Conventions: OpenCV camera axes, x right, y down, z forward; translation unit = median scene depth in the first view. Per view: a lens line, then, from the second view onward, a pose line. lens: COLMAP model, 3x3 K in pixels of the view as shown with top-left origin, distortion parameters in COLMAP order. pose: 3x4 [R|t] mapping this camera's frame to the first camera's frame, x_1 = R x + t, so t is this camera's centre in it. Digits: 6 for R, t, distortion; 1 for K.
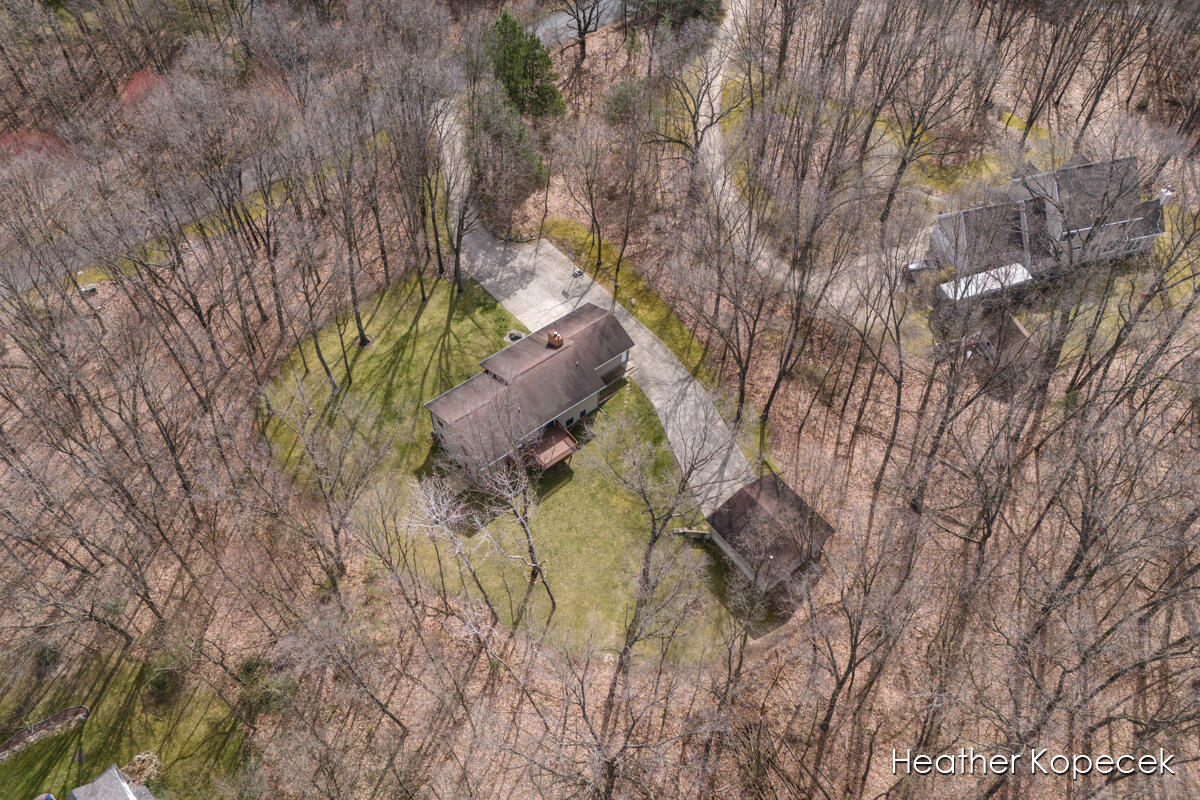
lens RADIAL K [[870.9, 0, 603.5], [0, 870.9, 400.9], [0, 0, 1]] dist [0.071804, -0.007379]
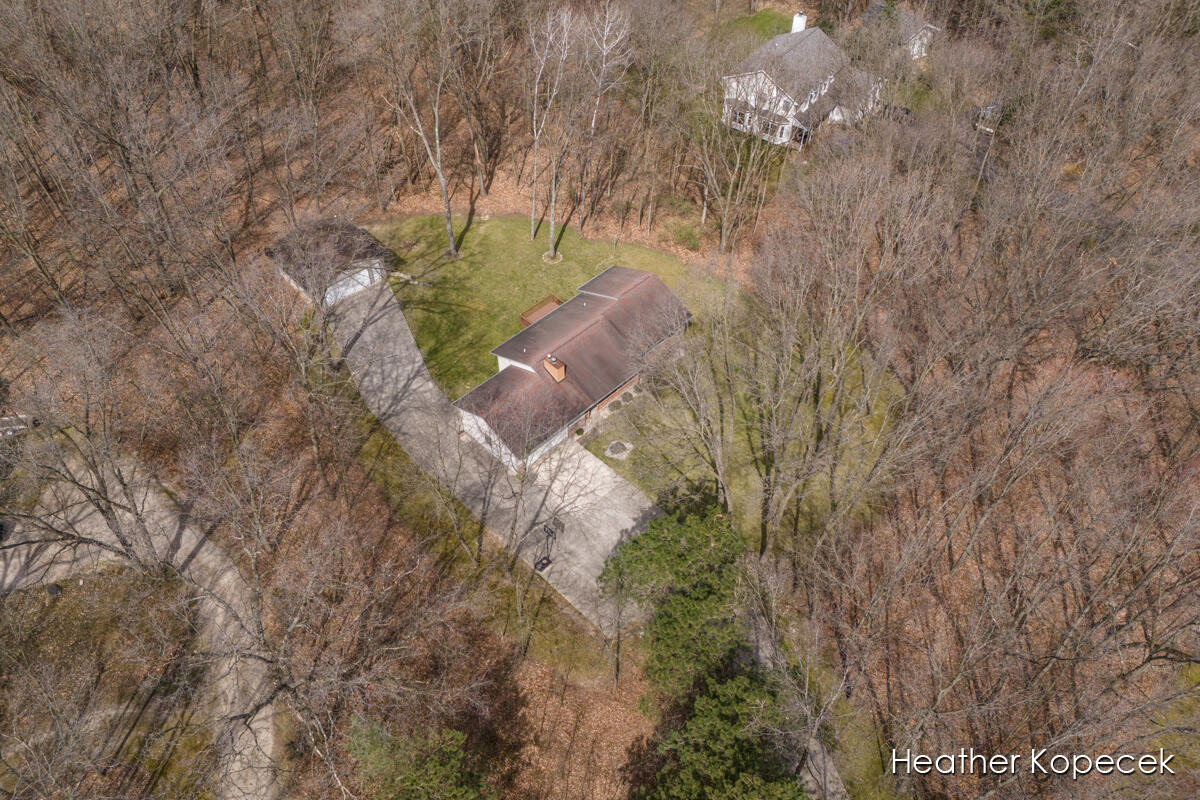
lens RADIAL K [[870.9, 0, 600.4], [0, 870.9, 400.7], [0, 0, 1]] dist [0.071804, -0.007379]
pose [[-0.994100, 0.049922, -0.096294, -0.017039], [-0.103387, -0.167647, 0.980411, -0.781069], [0.032801, 0.984582, 0.171820, 0.828893]]
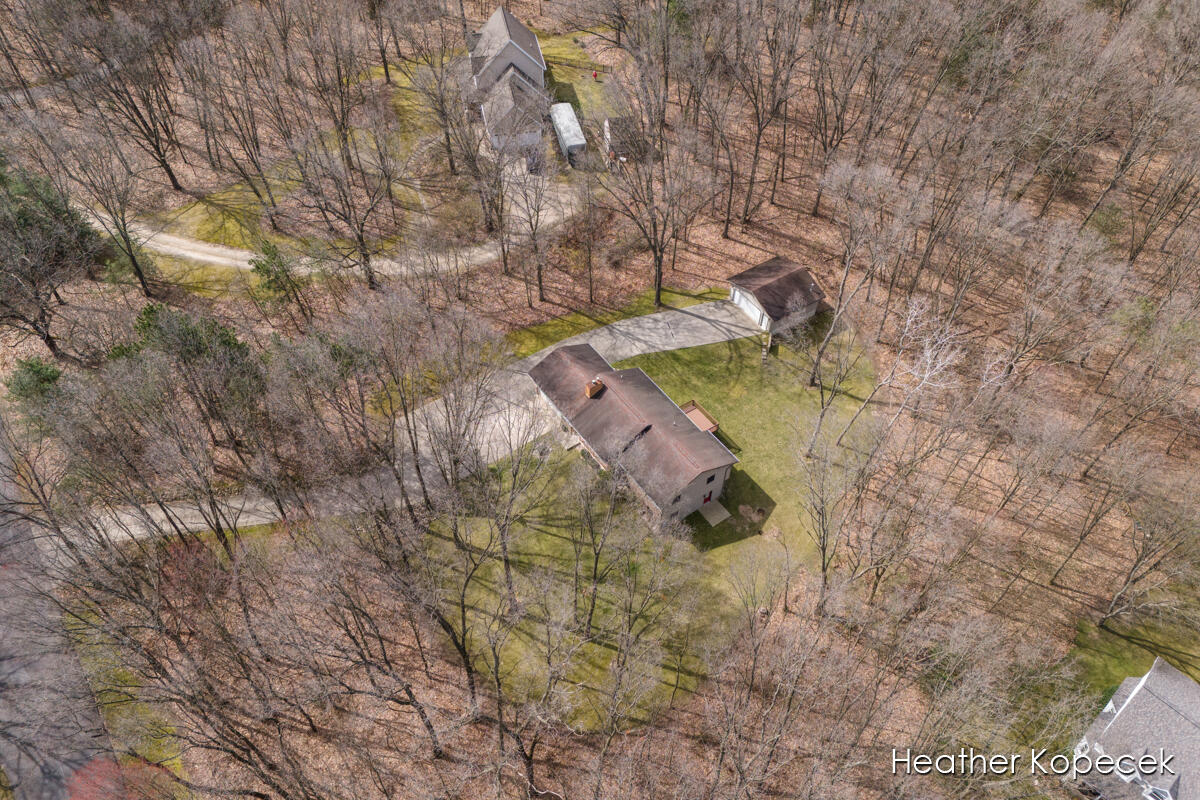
lens RADIAL K [[870.9, 0, 597.1], [0, 870.9, 401.1], [0, 0, 1]] dist [0.071804, -0.007379]
pose [[0.081220, -0.763465, 0.640722, -0.647229], [0.778531, 0.449984, 0.437497, -0.456507], [-0.622328, 0.463289, 0.630929, 0.353140]]
